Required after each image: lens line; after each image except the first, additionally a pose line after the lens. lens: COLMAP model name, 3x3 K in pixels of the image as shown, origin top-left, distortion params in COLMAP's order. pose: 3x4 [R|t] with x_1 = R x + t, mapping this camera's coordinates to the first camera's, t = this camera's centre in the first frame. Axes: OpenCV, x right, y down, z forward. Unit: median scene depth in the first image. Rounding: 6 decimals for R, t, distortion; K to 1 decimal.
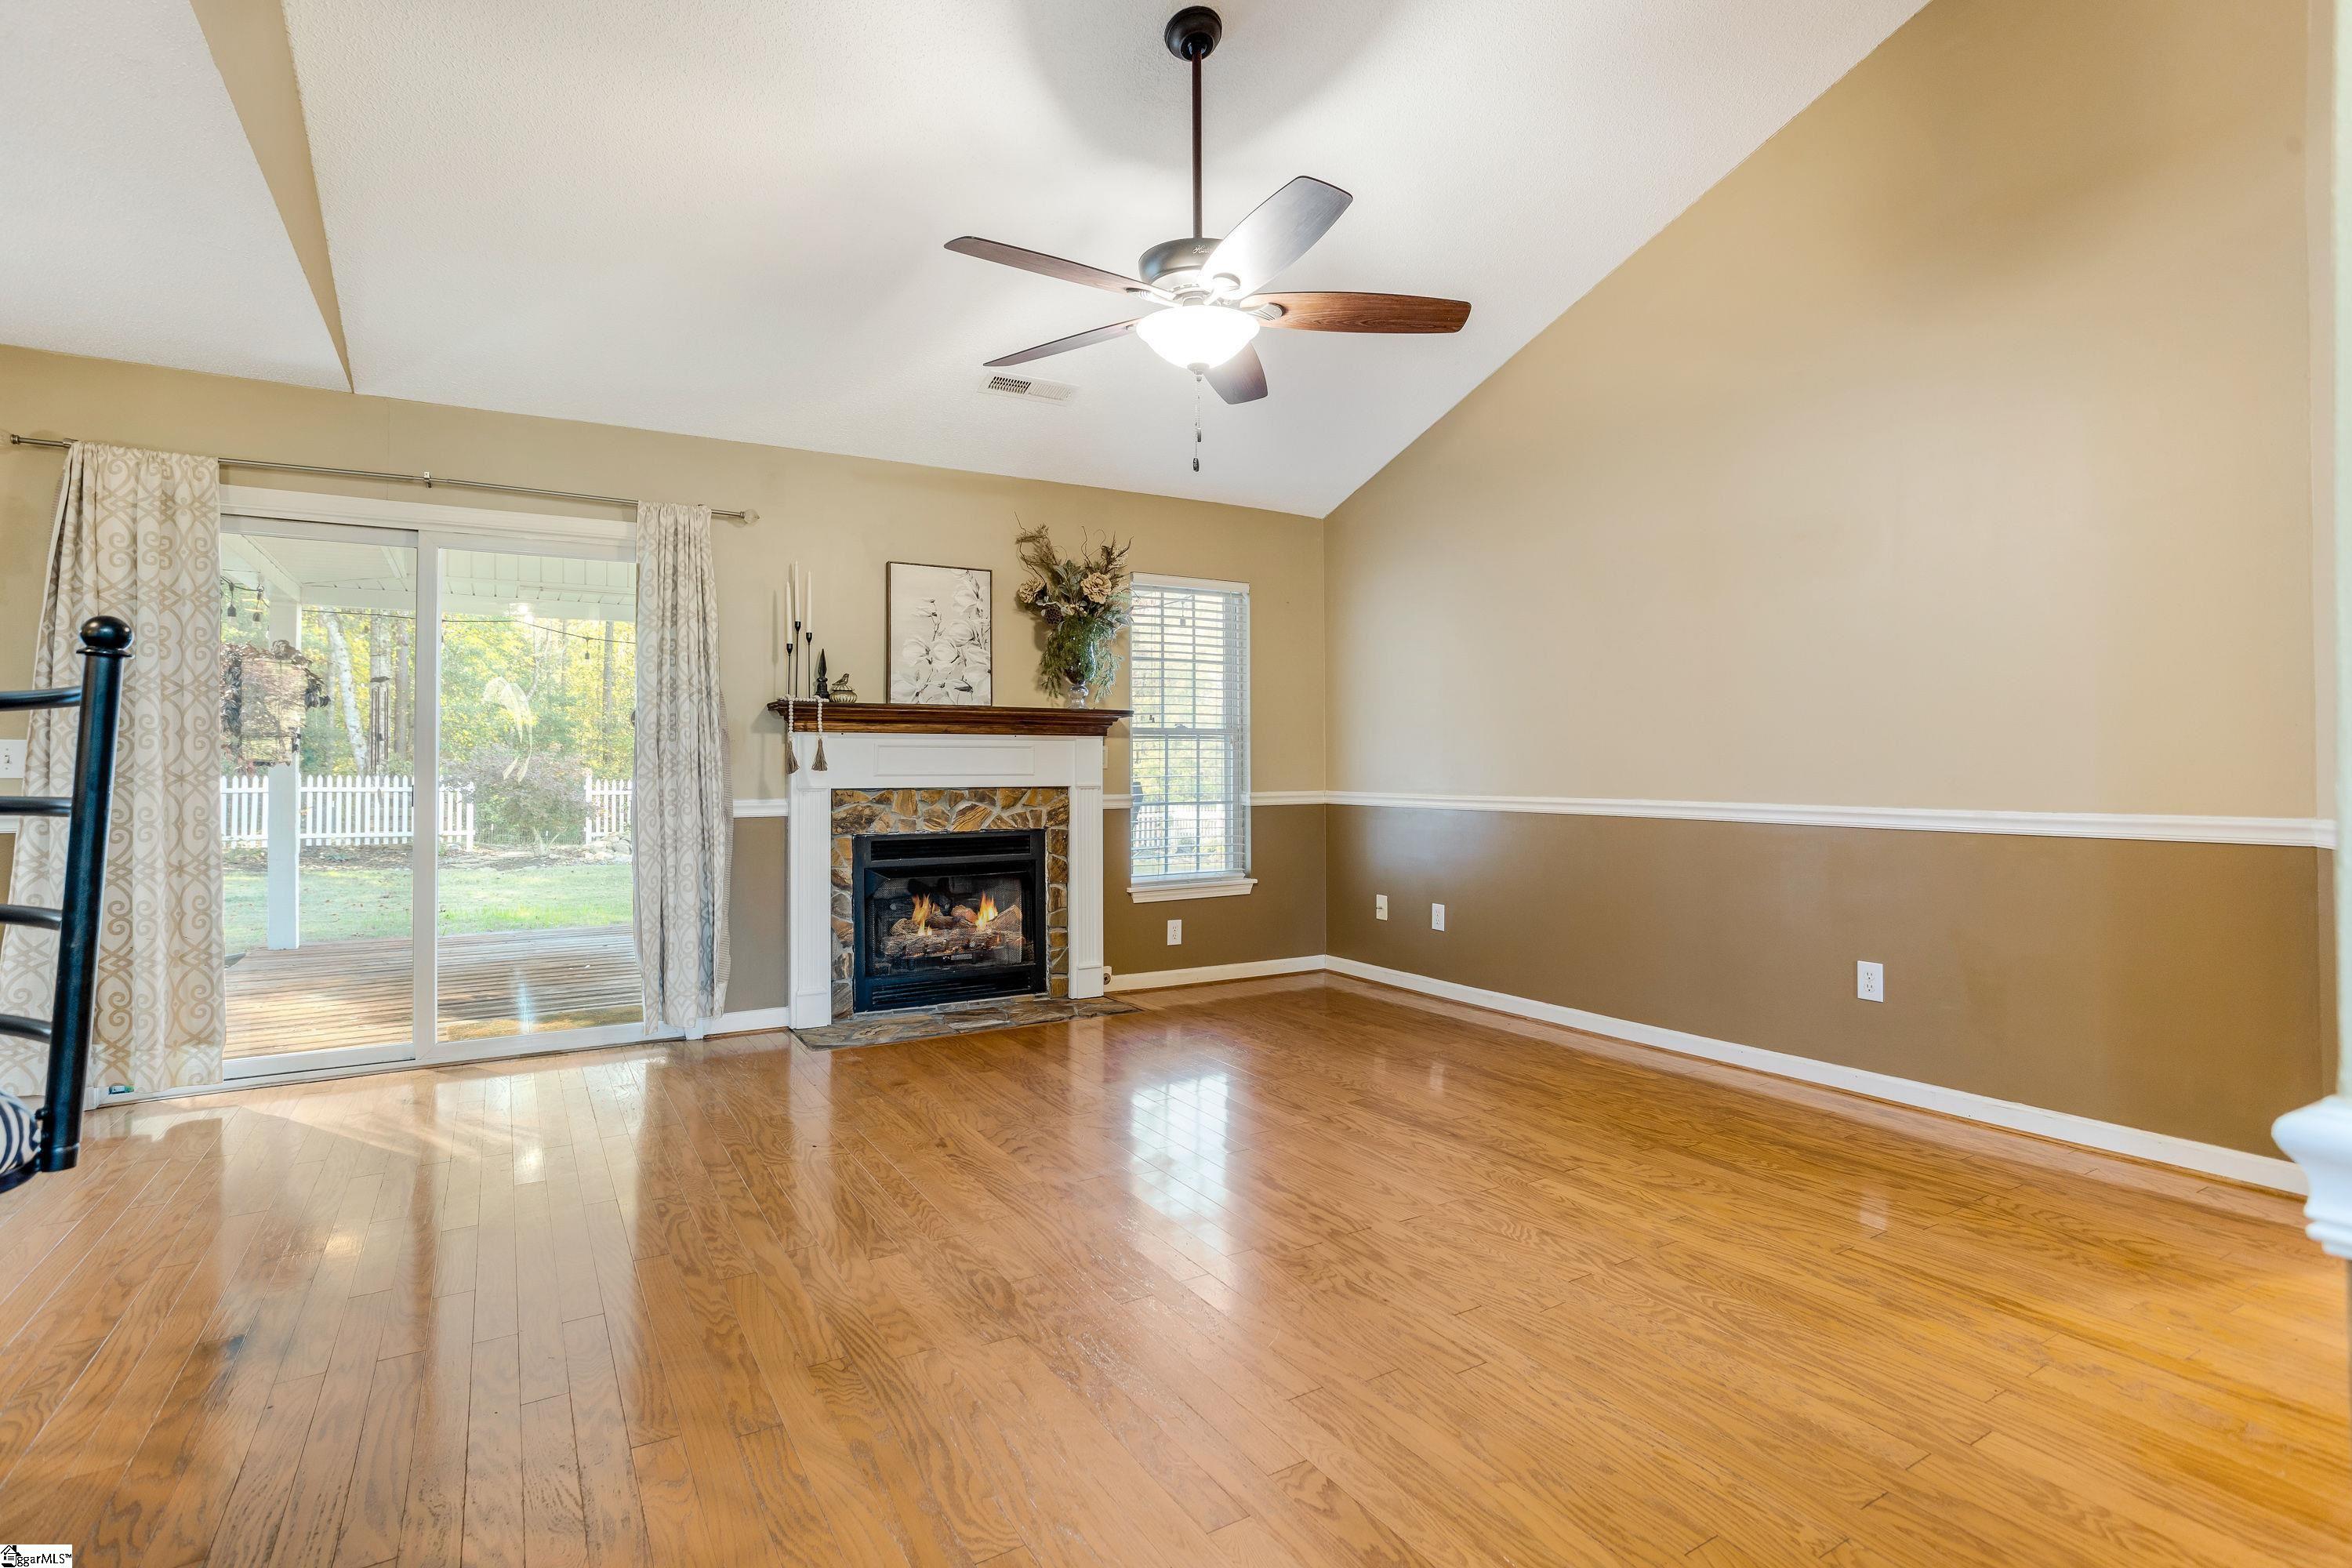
lens RADIAL K [[1135.5, 0, 1162.8], [0, 1135.5, 768.2], [0, 0, 1]] dist [-0.024770, 0.000241]
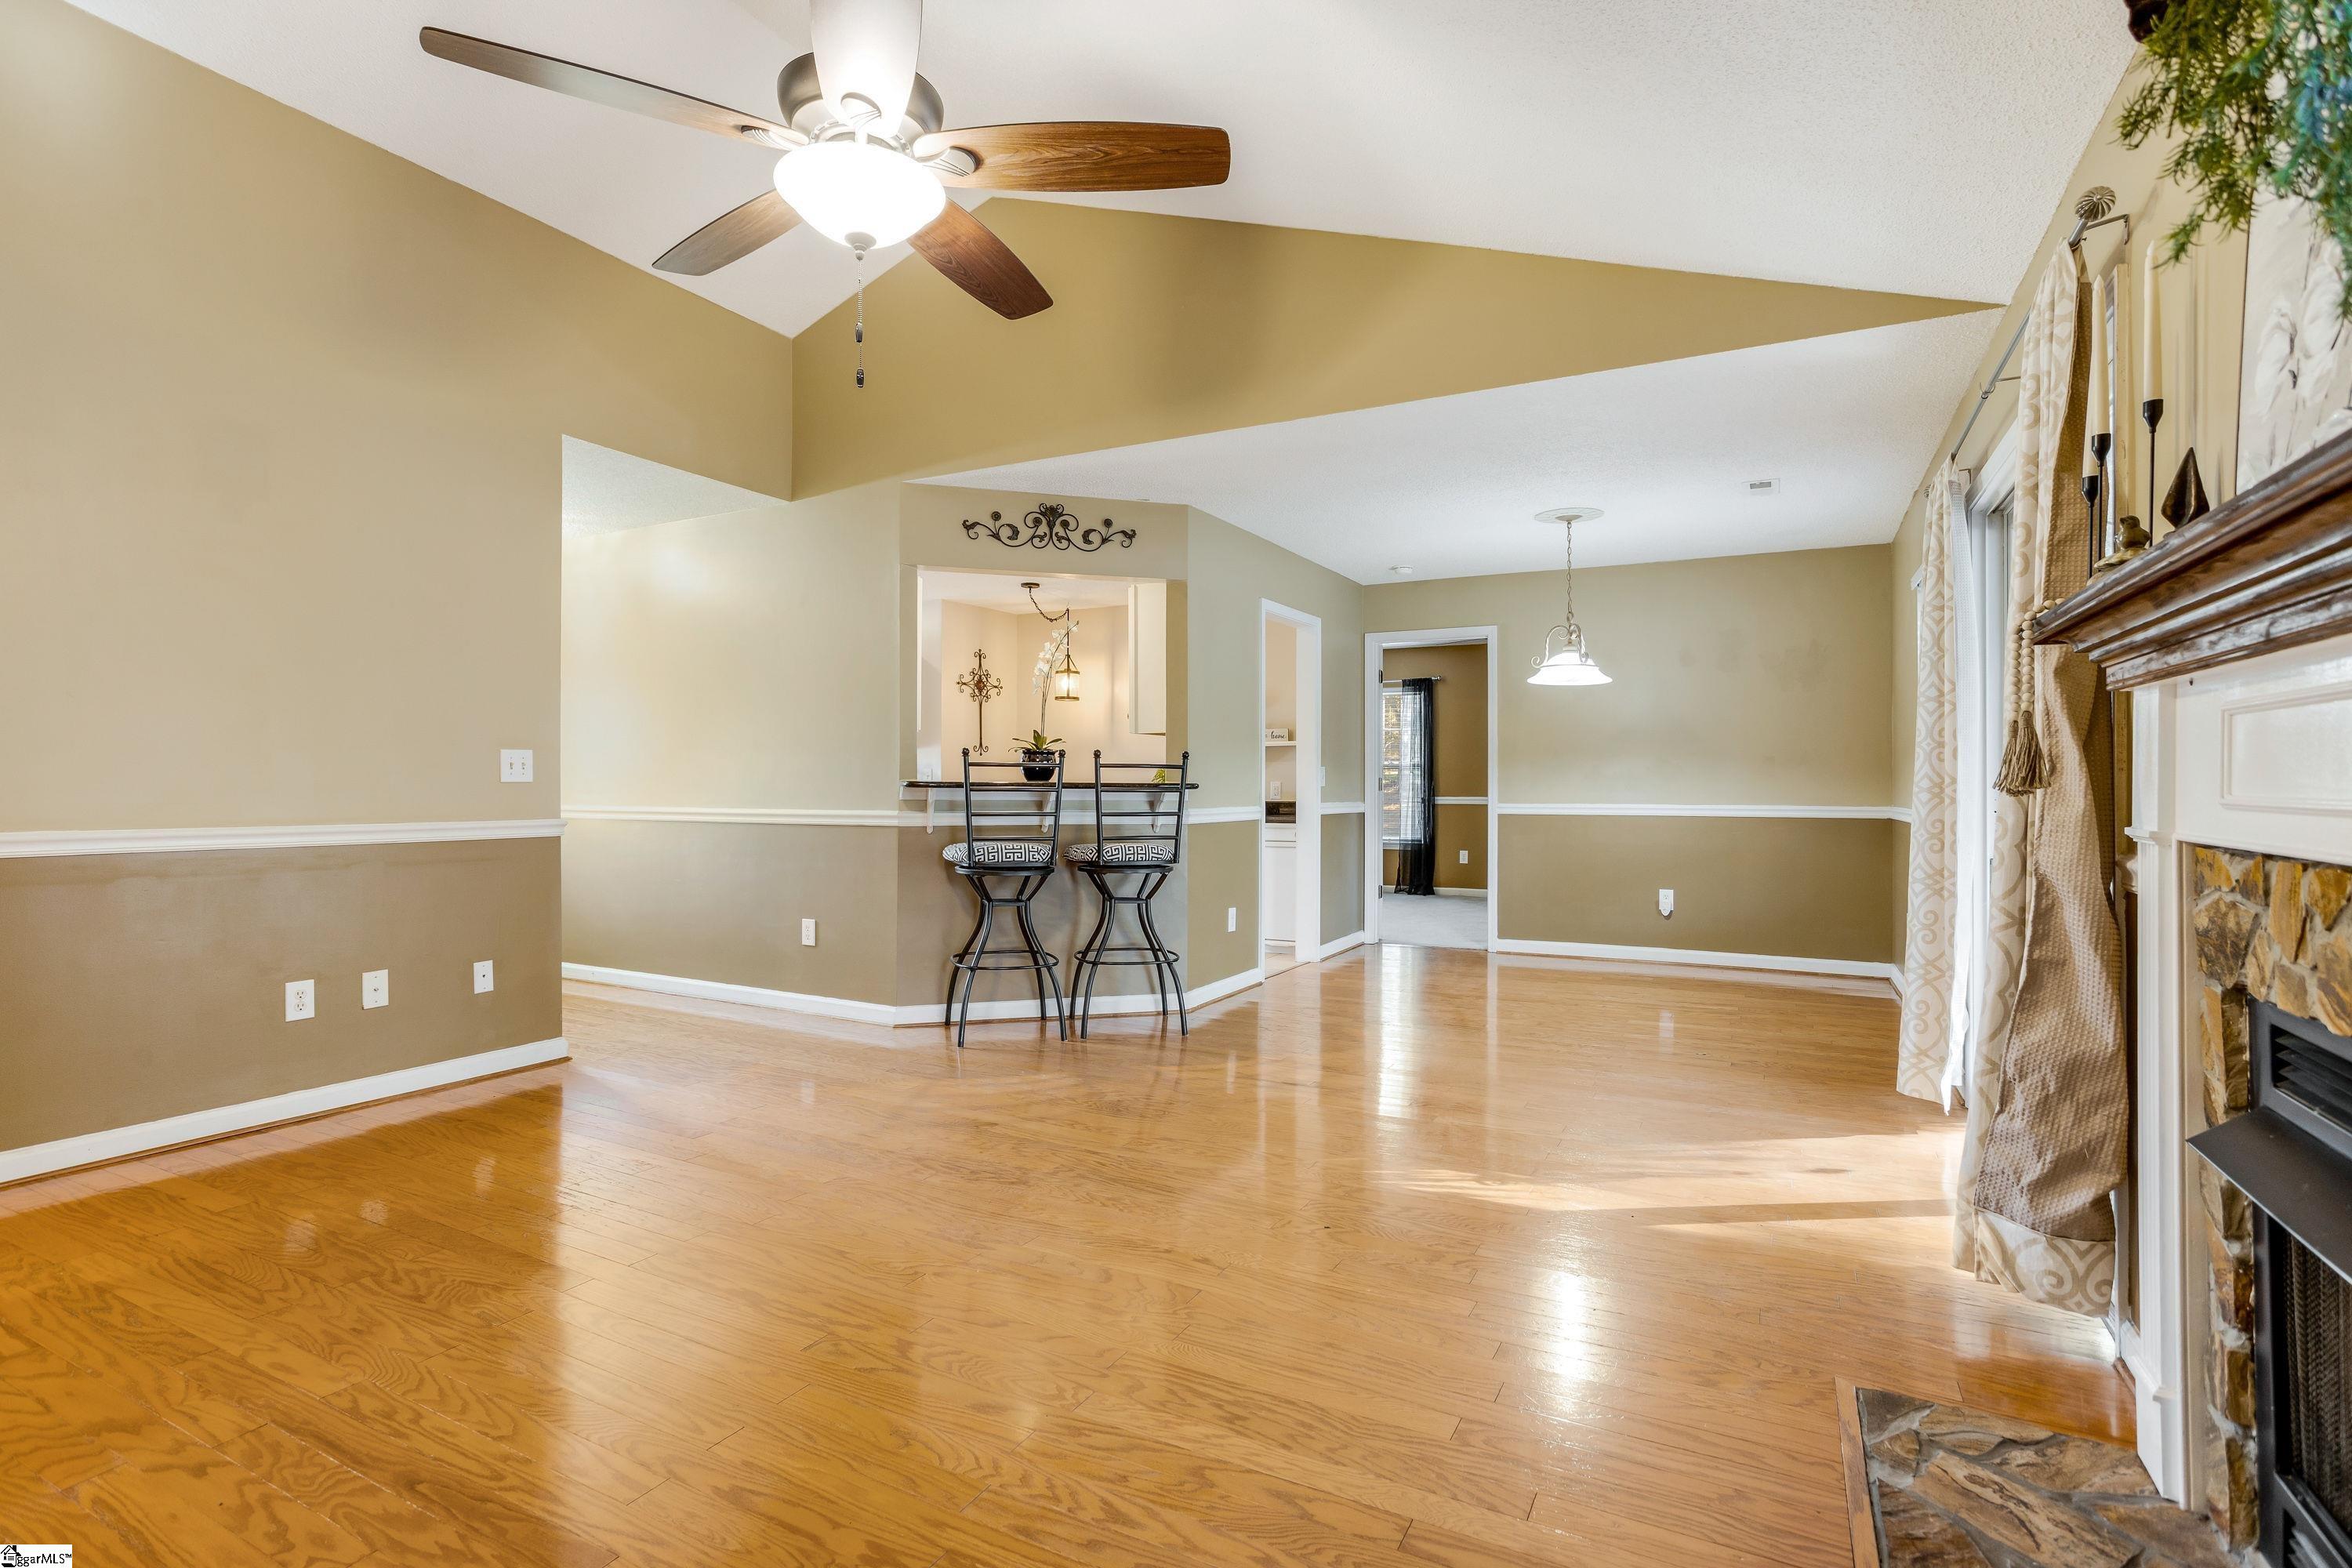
lens RADIAL K [[1132.0, 0, 1183.8], [0, 1132.0, 785.0], [0, 0, 1]] dist [-0.062838, 0.033214]
pose [[-0.849570, 0.002383, -0.527471, 0.150011], [-0.000112, 0.999989, 0.004697, -0.001001], [0.527477, 0.004050, -0.849560, 1.096823]]
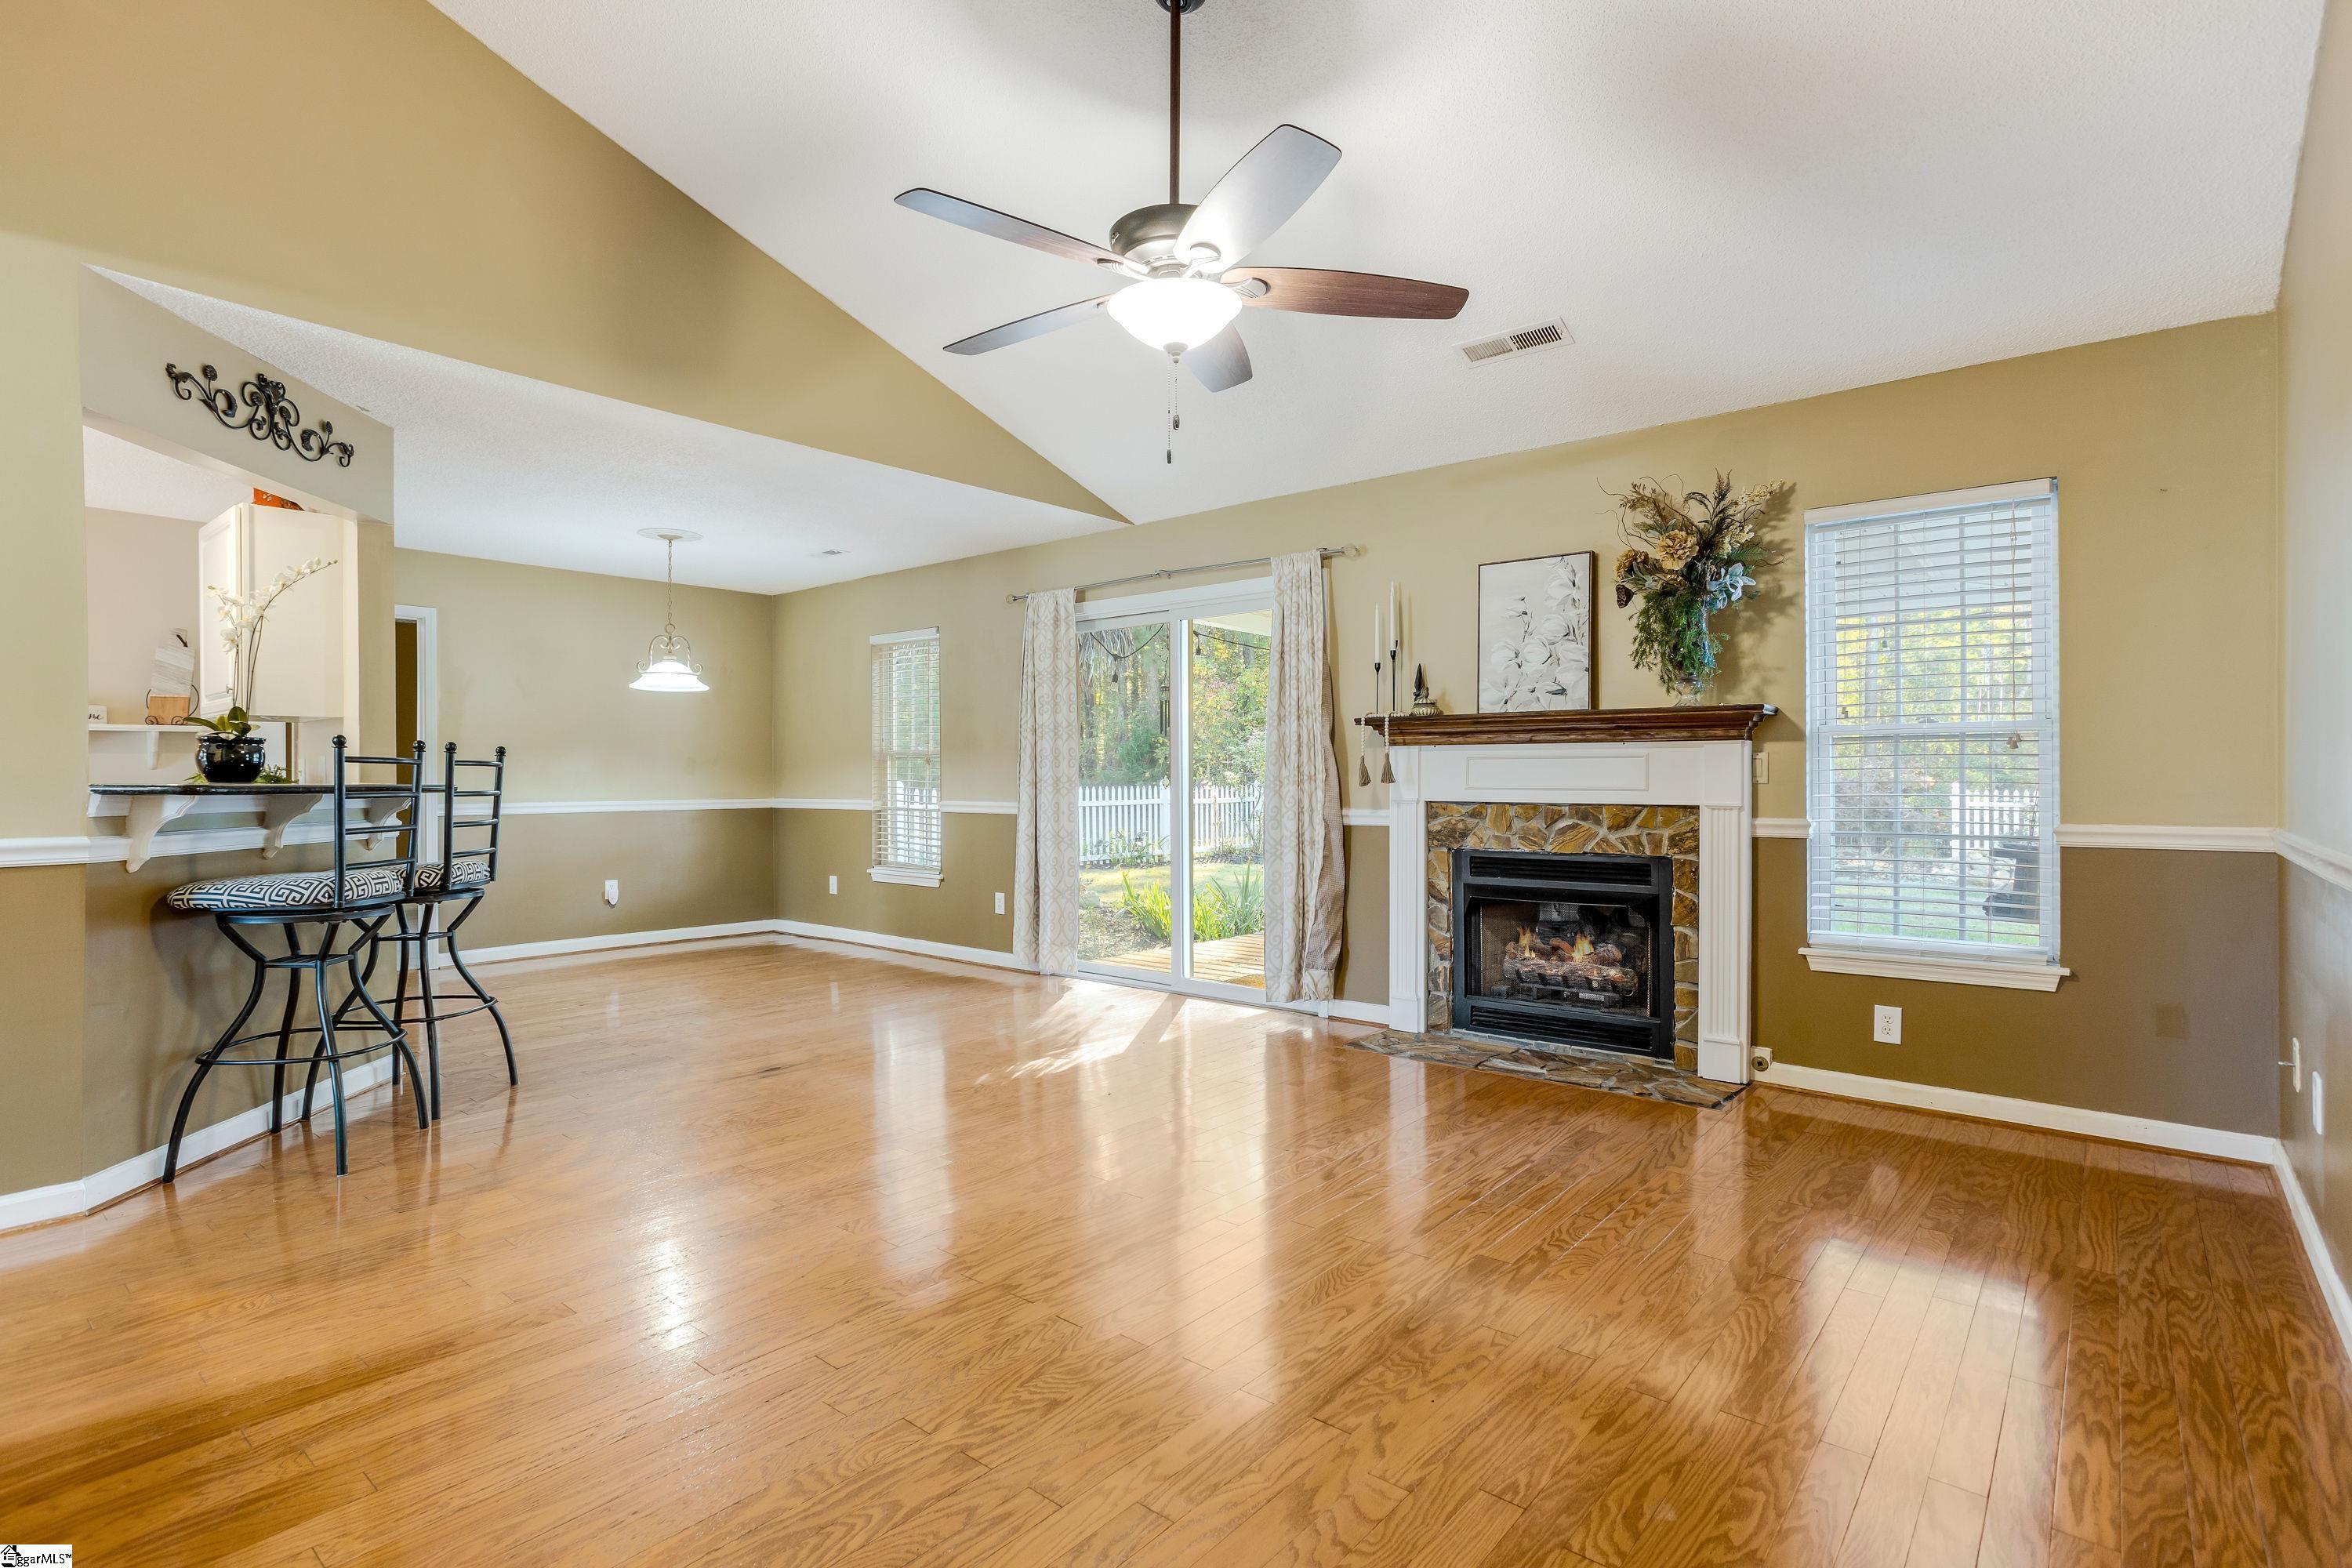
lens RADIAL K [[1132.0, 0, 1183.8], [0, 1132.0, 785.0], [0, 0, 1]] dist [-0.062838, 0.033214]
pose [[0.343221, 0.008616, -0.939215, 0.565712], [-0.000601, 0.999960, 0.008953, -0.005156], [0.939254, -0.002509, 0.343213, 0.437905]]
